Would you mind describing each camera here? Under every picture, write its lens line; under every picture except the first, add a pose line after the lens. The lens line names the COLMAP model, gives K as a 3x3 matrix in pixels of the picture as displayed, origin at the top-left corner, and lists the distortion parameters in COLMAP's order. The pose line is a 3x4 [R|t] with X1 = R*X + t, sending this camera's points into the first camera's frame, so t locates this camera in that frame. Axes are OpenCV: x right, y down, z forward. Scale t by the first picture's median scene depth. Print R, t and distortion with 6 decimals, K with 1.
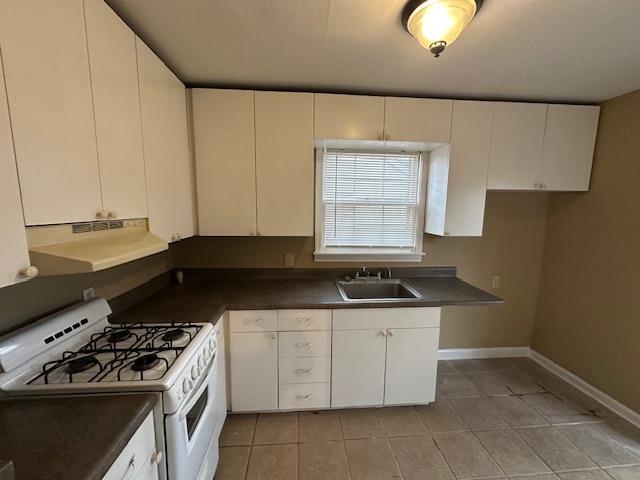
lens RADIAL K [[254.1, 0, 320.0], [0, 254.1, 240.0], [0, 0, 1]] dist [0.000579, 0.000390]
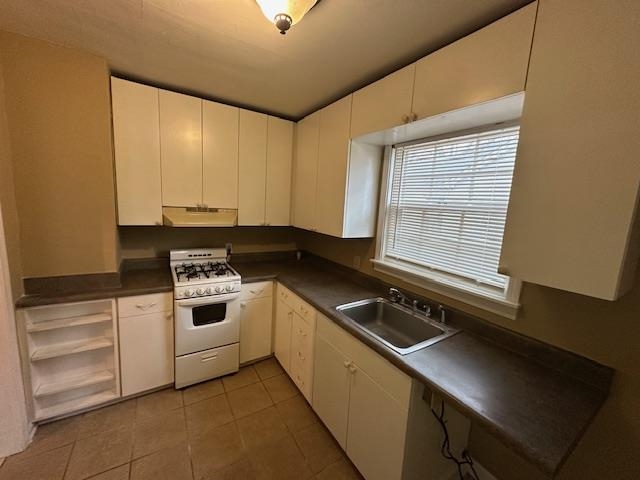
lens RADIAL K [[254.1, 0, 320.0], [0, 254.1, 240.0], [0, 0, 1]] dist [0.000579, 0.000390]
pose [[0.463928, 0.139741, -0.874782, 0.725004], [-0.165694, 0.983741, 0.069272, -0.056381], [0.870239, 0.112809, 0.479540, 0.406453]]
